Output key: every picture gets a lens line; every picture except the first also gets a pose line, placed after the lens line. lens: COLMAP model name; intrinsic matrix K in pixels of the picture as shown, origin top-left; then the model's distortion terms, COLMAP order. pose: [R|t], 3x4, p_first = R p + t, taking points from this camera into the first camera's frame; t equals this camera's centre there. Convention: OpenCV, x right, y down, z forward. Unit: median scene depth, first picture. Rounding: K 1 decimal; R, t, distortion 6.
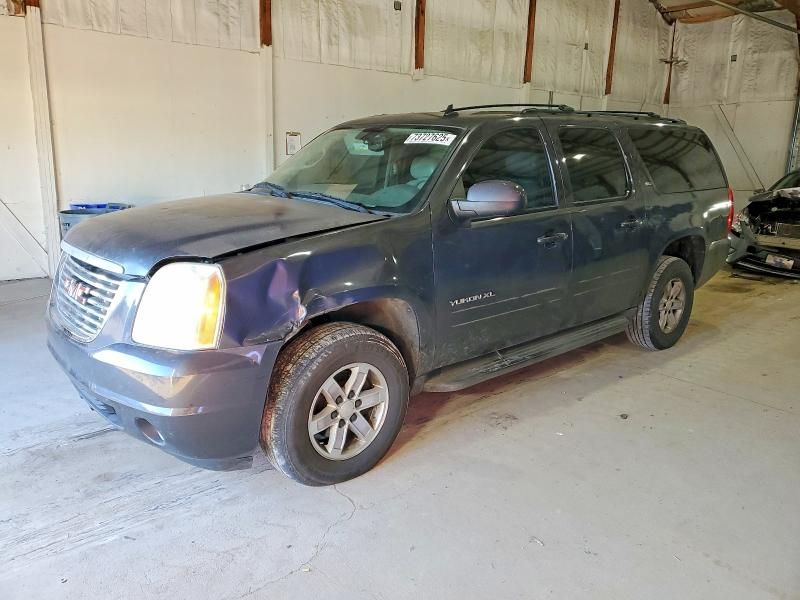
lens RADIAL K [[636.3, 0, 413.5], [0, 636.3, 299.2], [0, 0, 1]] dist [-0.000045, 0.015499]
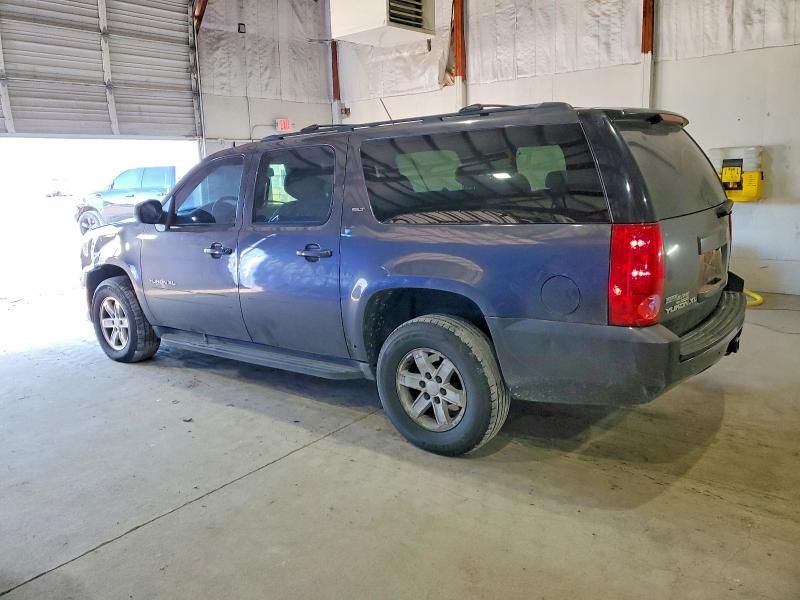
lens RADIAL K [[648.2, 0, 400.8], [0, 648.2, 301.4], [0, 0, 1]] dist [0.062415, 0.002568]
pose [[0.161563, 0.168483, -0.972374, 1.013470], [-0.193507, 0.971599, 0.136197, -0.164058], [0.967705, 0.166157, 0.189577, 0.783810]]
